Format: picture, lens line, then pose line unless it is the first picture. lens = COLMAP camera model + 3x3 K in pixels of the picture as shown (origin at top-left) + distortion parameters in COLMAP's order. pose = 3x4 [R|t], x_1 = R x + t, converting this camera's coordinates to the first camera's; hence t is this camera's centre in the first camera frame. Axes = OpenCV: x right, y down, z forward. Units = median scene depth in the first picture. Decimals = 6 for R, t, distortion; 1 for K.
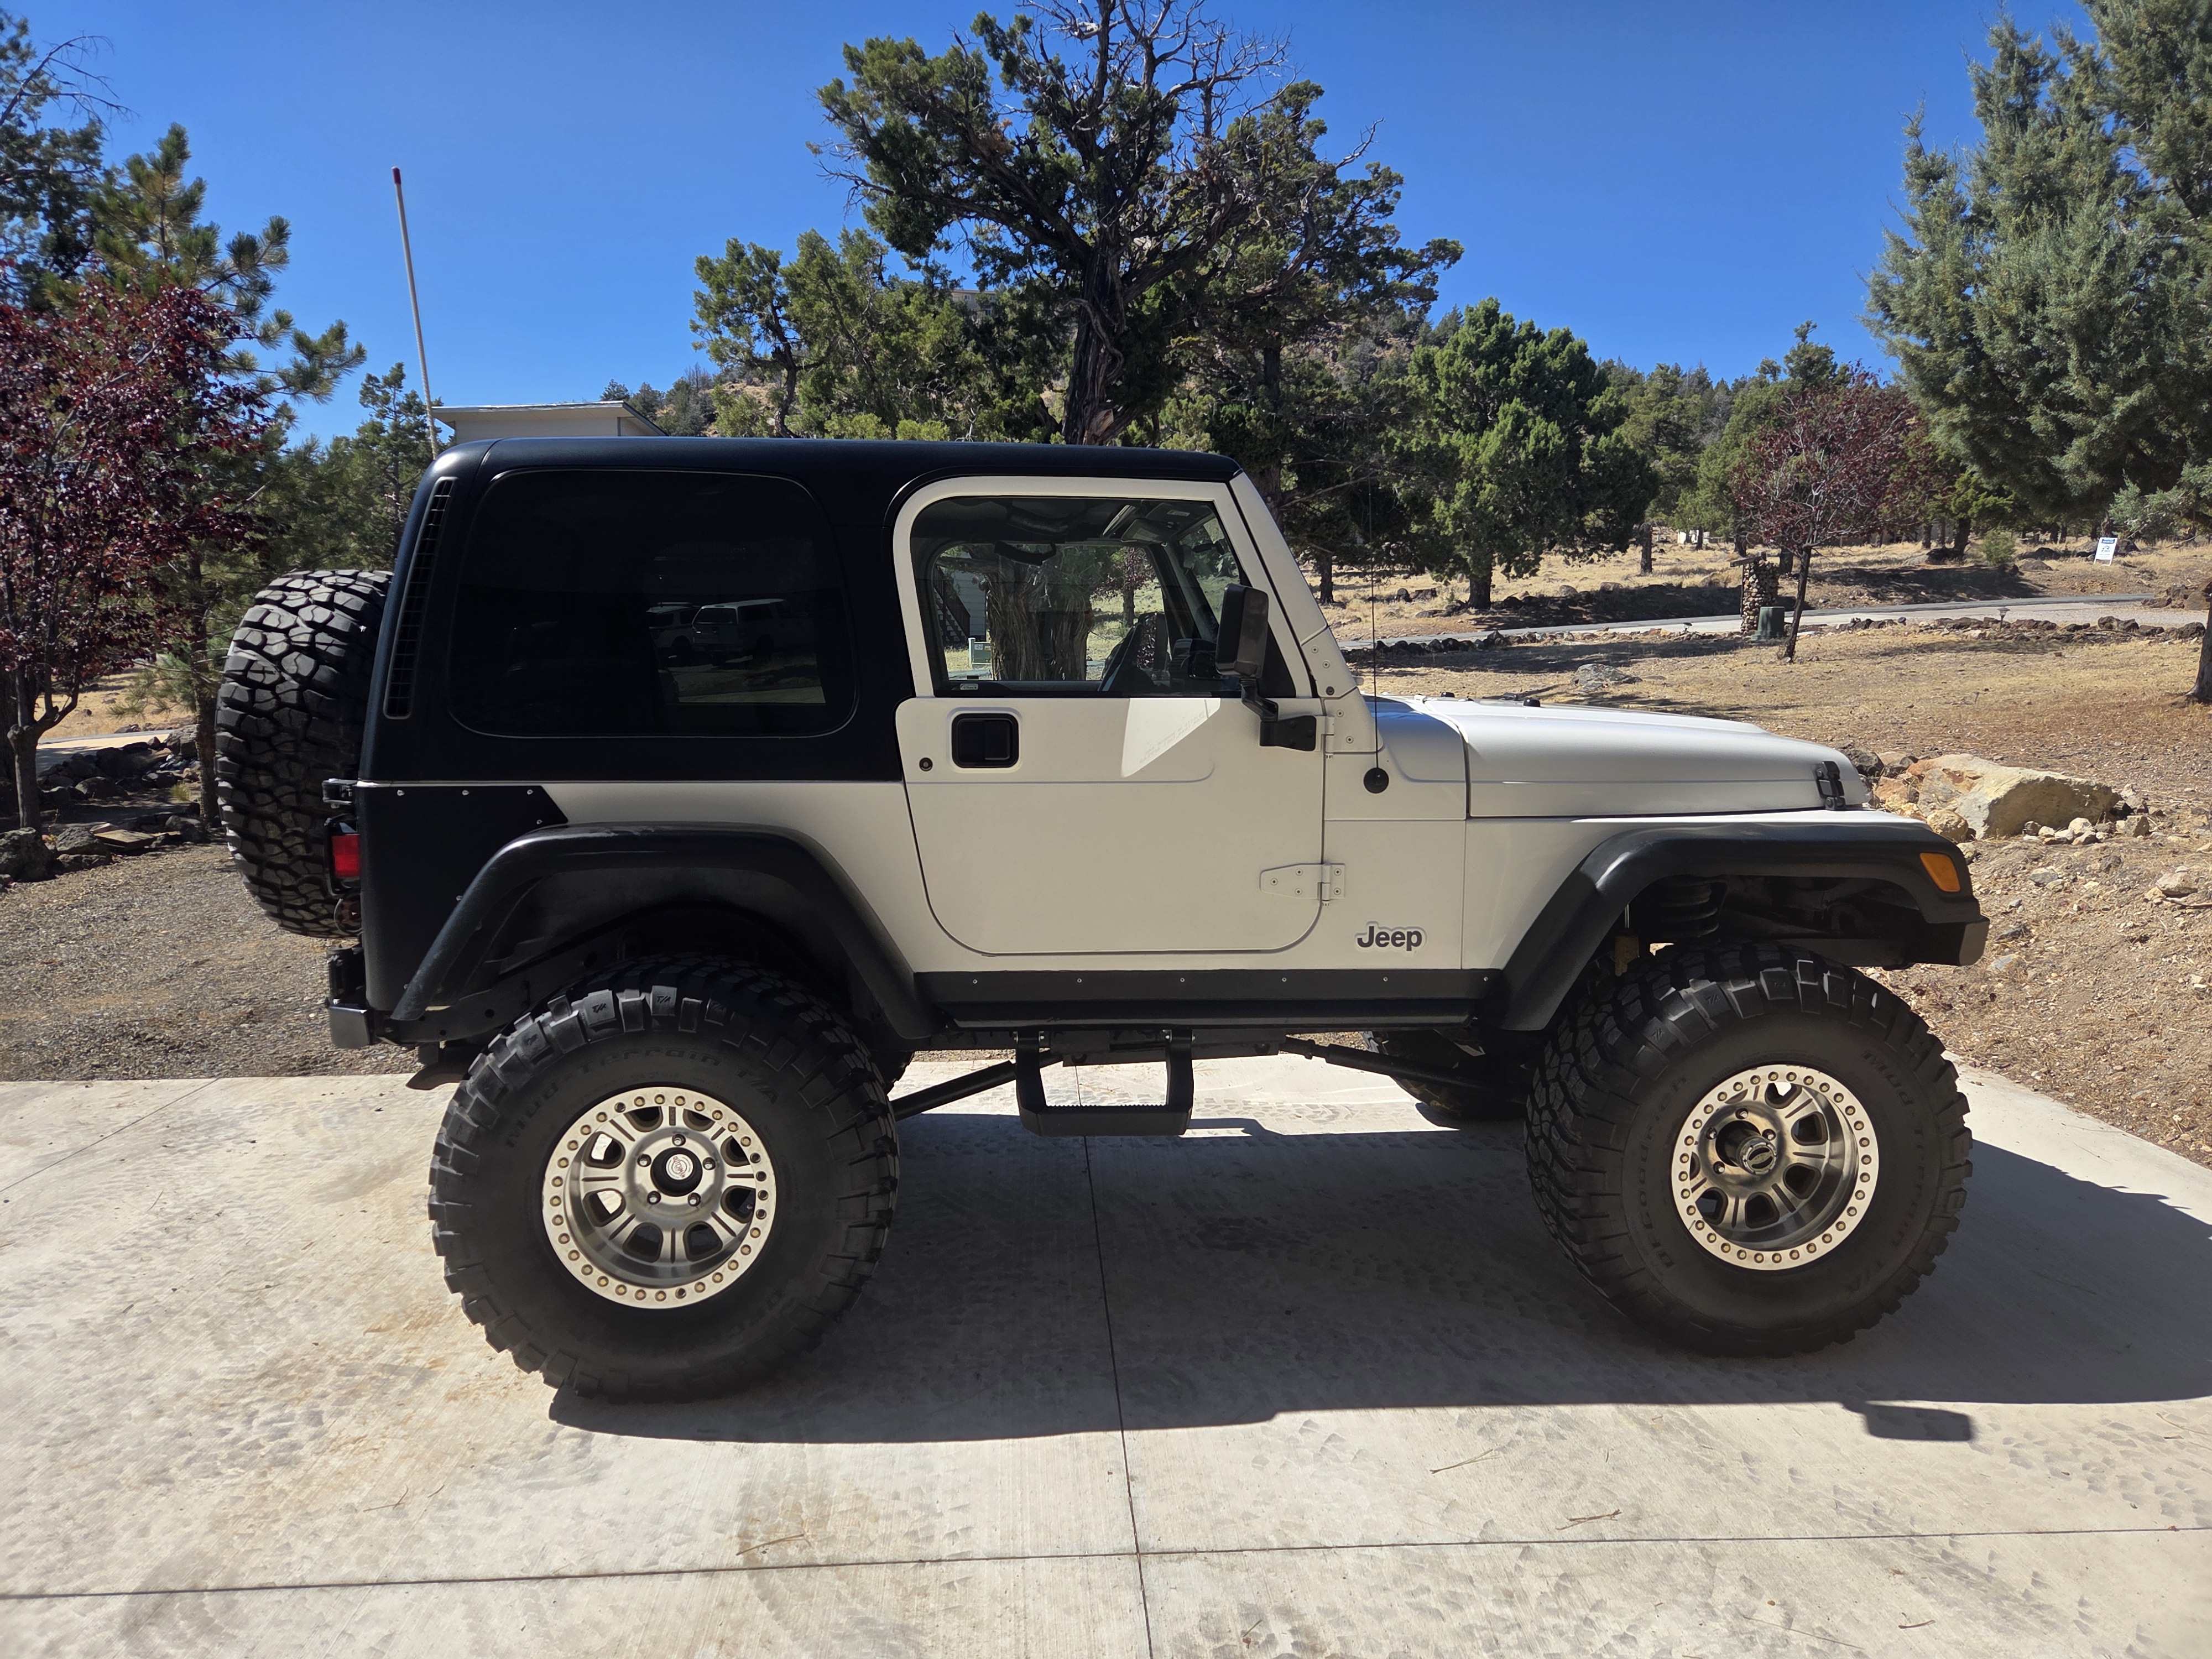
lens RADIAL K [[1526.2, 0, 1106.0], [0, 1526.2, 829.5], [0, 0, 1]] dist [0.000126, -0.003540]
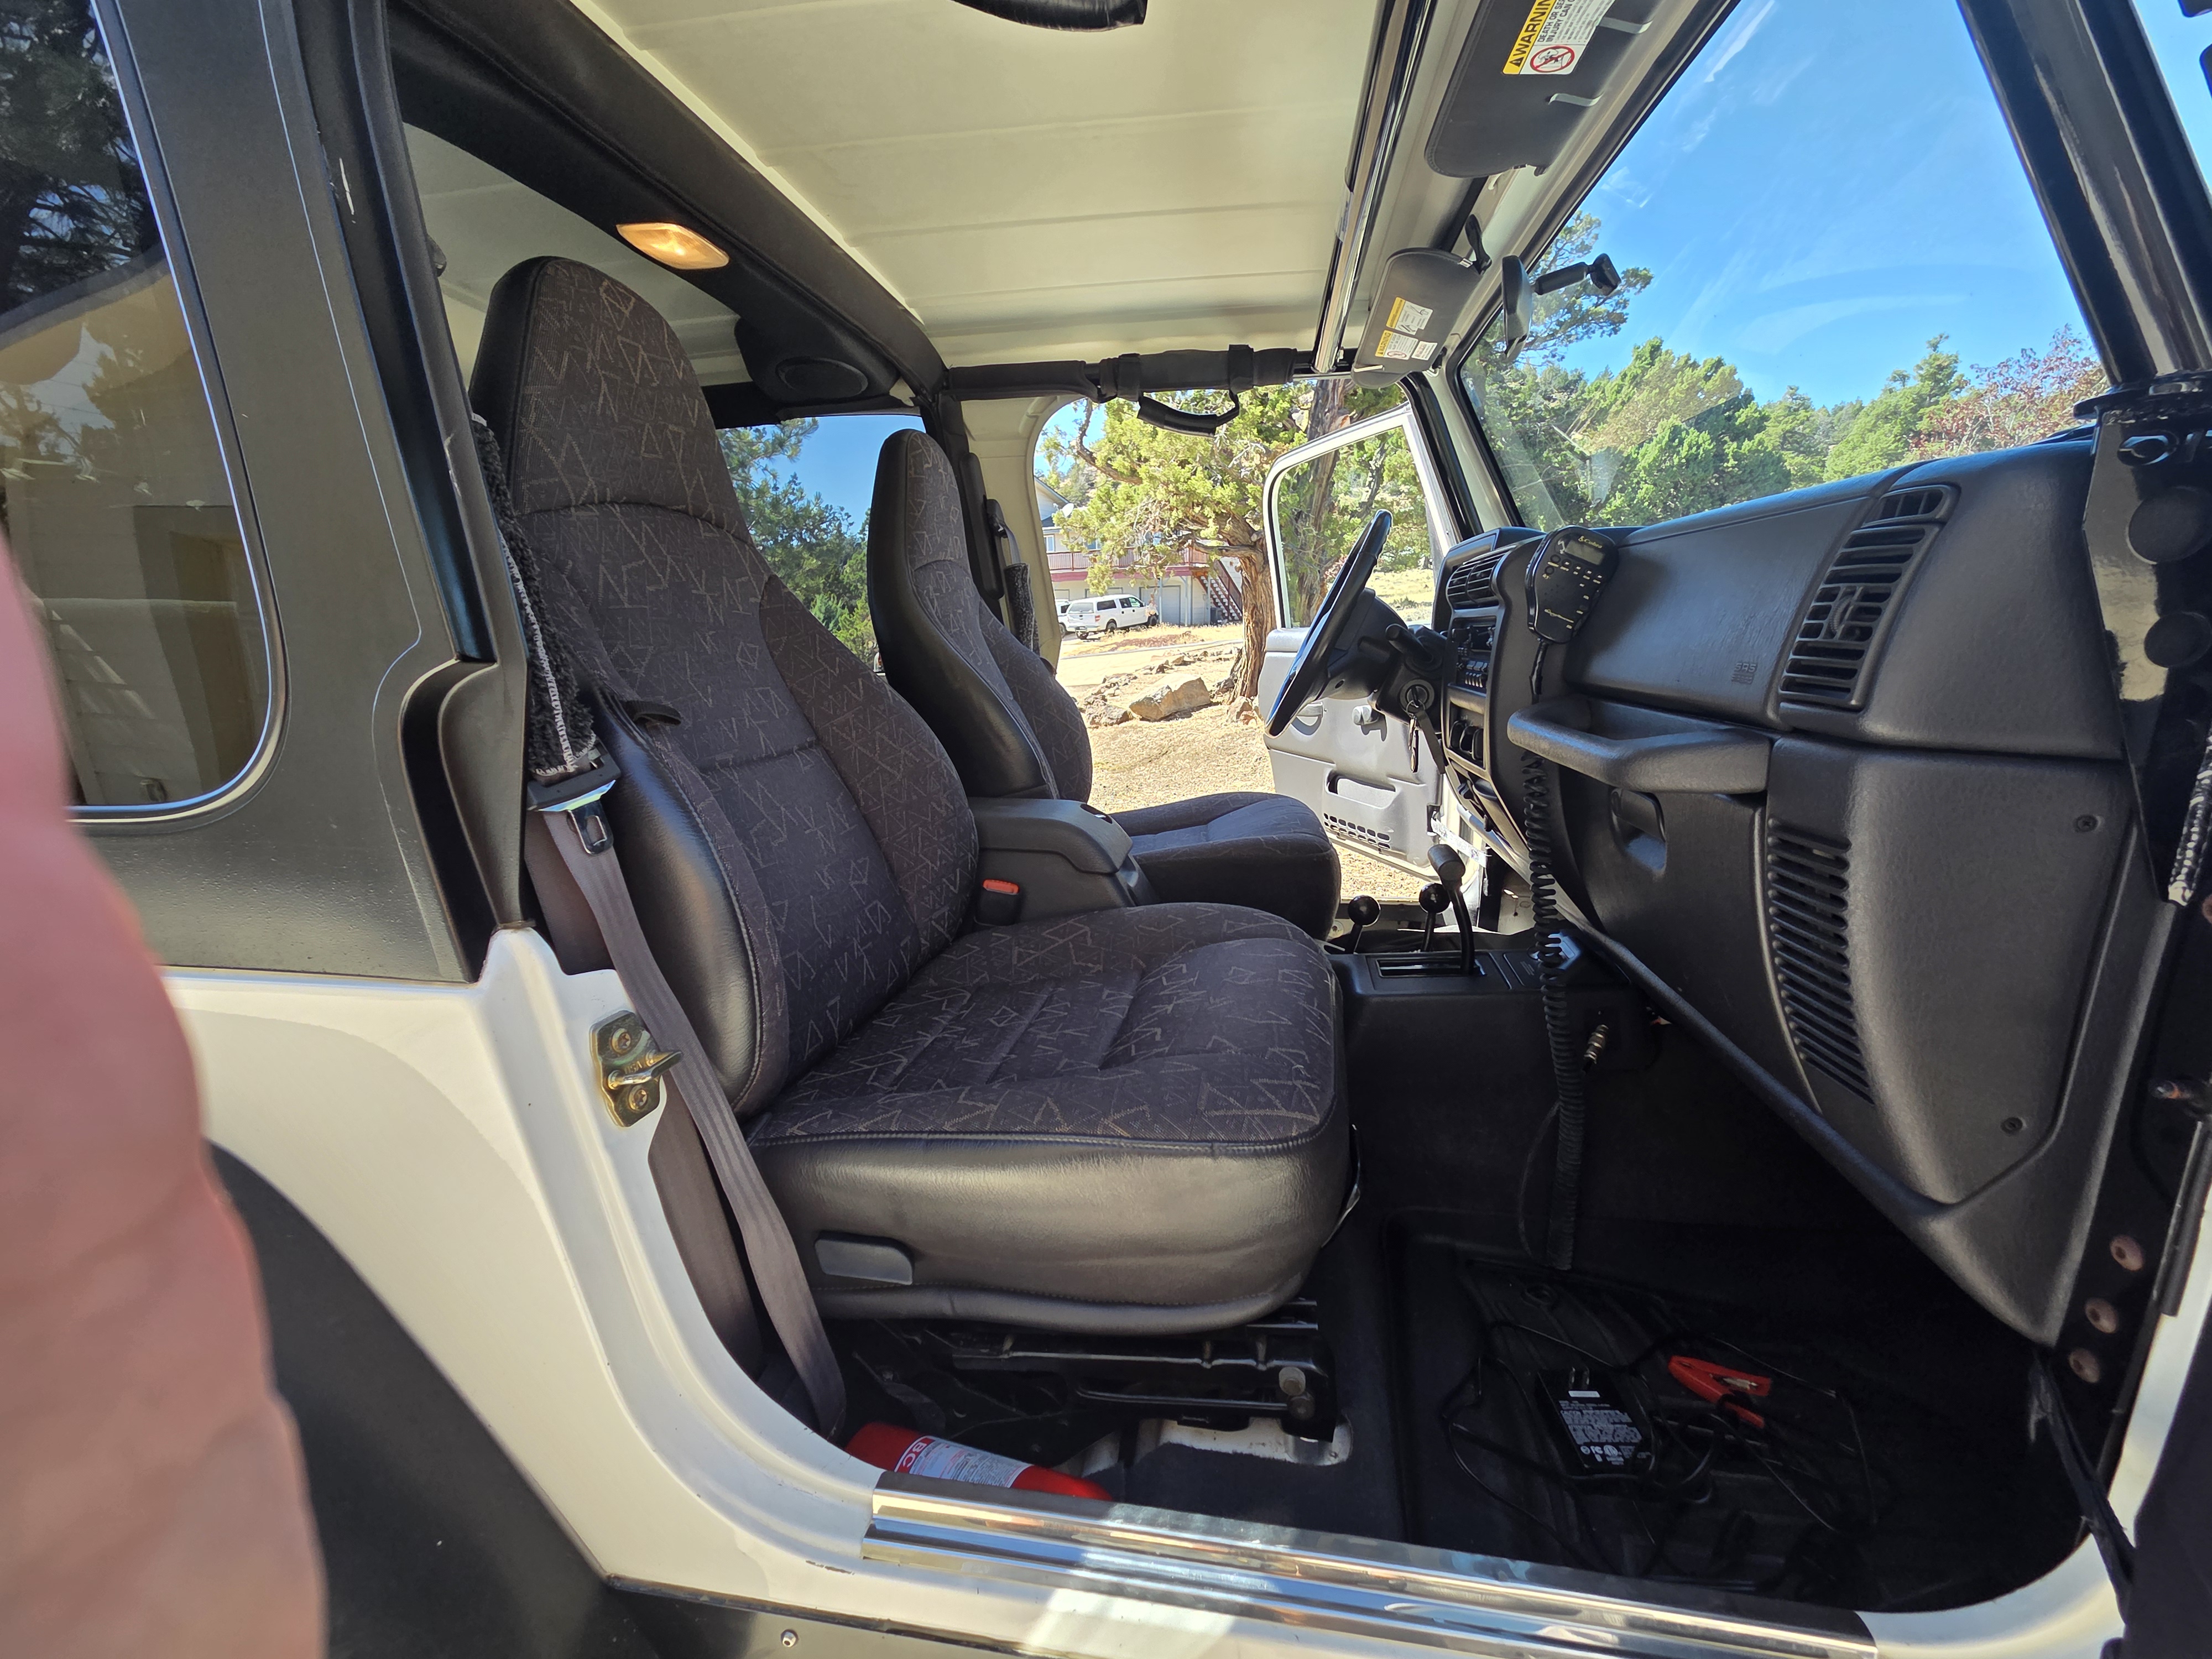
lens RADIAL K [[879.1, 0, 1106.0], [0, 879.1, 829.5], [0, 0, 1]] dist [0.000146, -0.000013]
pose [[0.967411, 0.032598, -0.251104, 0.001801], [-0.005513, 0.994155, 0.107819, -0.010522], [0.253151, -0.102921, 0.961936, 0.122305]]
